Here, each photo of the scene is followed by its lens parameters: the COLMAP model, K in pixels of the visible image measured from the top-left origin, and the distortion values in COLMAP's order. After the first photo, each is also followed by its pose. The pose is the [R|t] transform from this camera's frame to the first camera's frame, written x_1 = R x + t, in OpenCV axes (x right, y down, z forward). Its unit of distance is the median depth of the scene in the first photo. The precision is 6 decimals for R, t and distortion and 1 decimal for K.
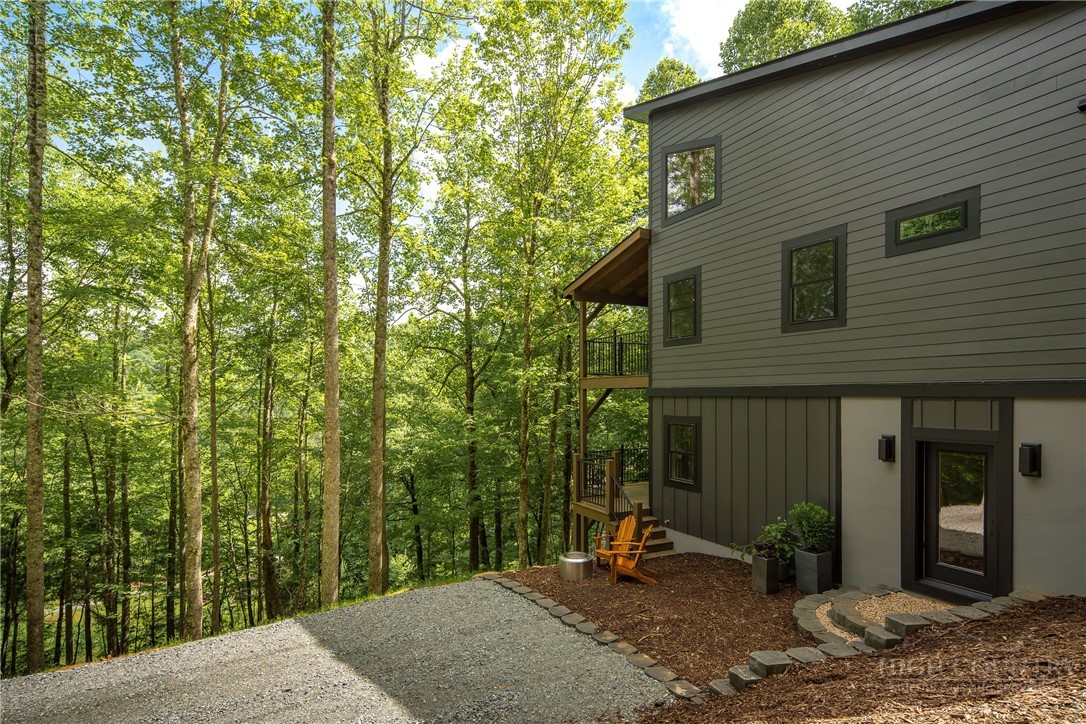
lens RADIAL K [[549.8, 0, 542.0], [0, 549.8, 394.3], [0, 0, 1]] dist [-0.000874, -0.000088]
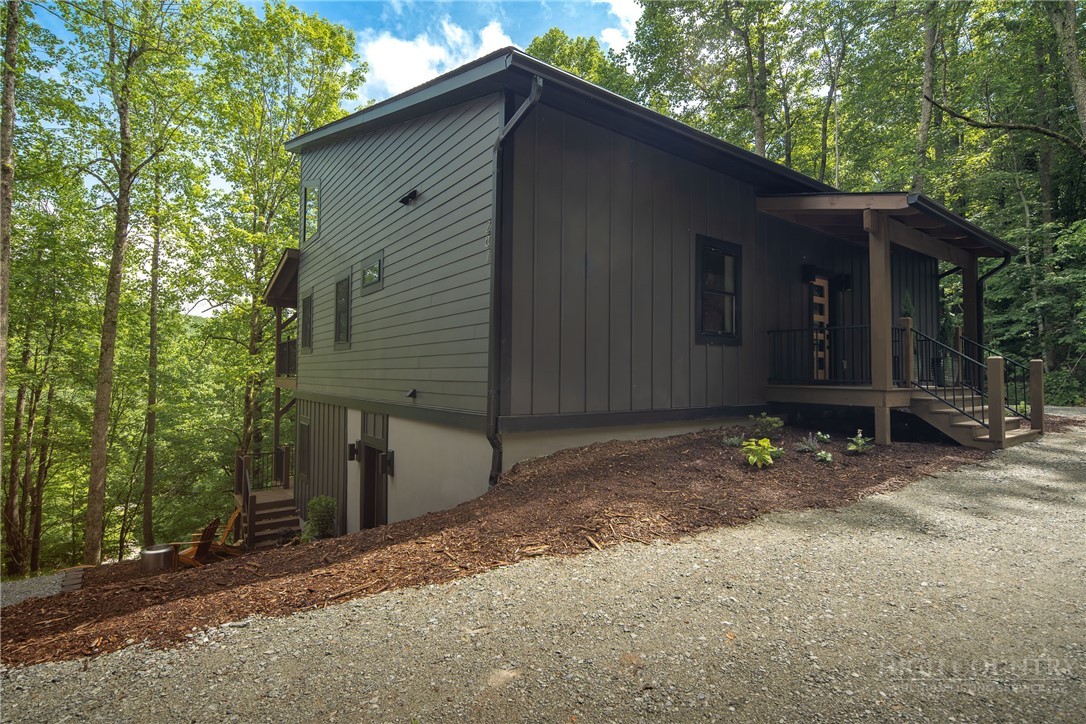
lens RADIAL K [[542.2, 0, 543.0], [0, 542.2, 362.0], [0, 0, 1]] dist [-0.000178, 0.000183]
pose [[0.989936, 0.010223, 0.141146, 0.543719], [-0.006857, 0.999681, -0.024317, -0.046896], [-0.141350, 0.023105, 0.989690, -0.163292]]
